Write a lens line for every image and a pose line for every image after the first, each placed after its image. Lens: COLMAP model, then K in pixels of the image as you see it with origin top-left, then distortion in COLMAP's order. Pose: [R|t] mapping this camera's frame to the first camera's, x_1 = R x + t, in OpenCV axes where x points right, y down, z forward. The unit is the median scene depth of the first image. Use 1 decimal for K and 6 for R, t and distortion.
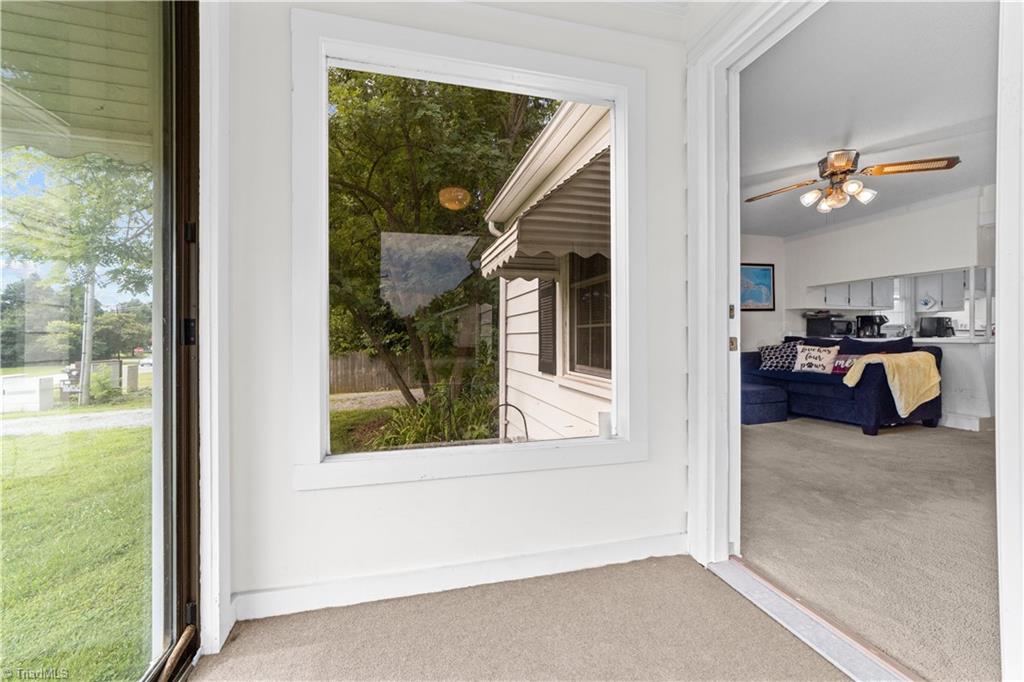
lens RADIAL K [[393.5, 0, 509.6], [0, 393.5, 337.3], [0, 0, 1]] dist [-0.006792, 0.004301]
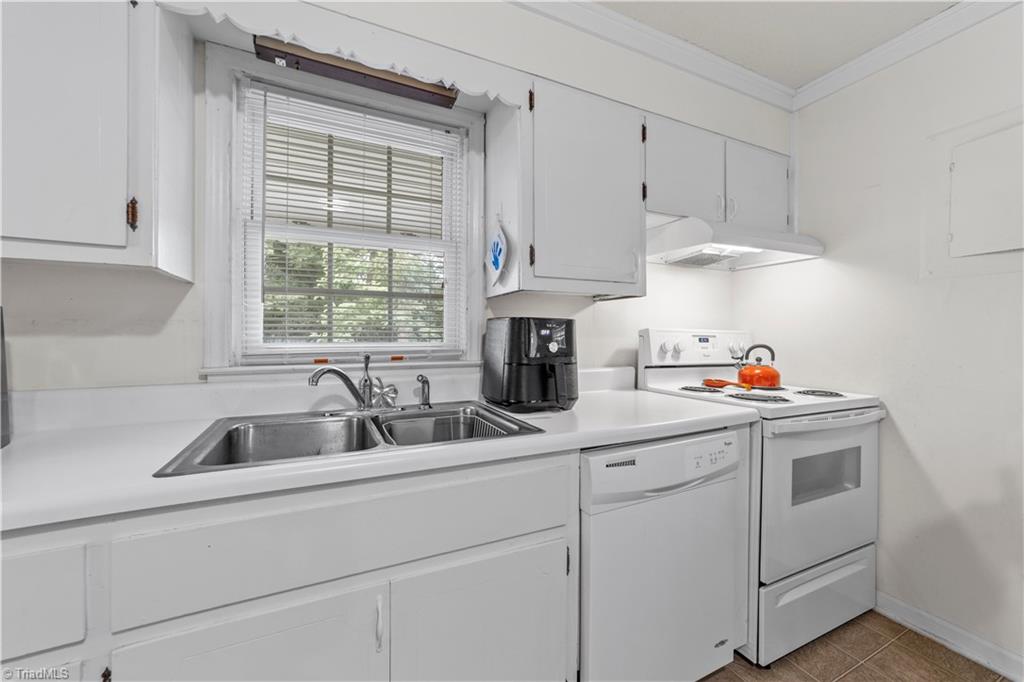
lens RADIAL K [[393.5, 0, 505.7], [0, 393.5, 337.3], [0, 0, 1]] dist [-0.006792, 0.004301]
pose [[0.984681, 0.009124, 0.174129, 1.327642], [-0.009085, 0.999958, -0.001019, -0.050972], [-0.174131, -0.000578, 0.984722, 0.991813]]
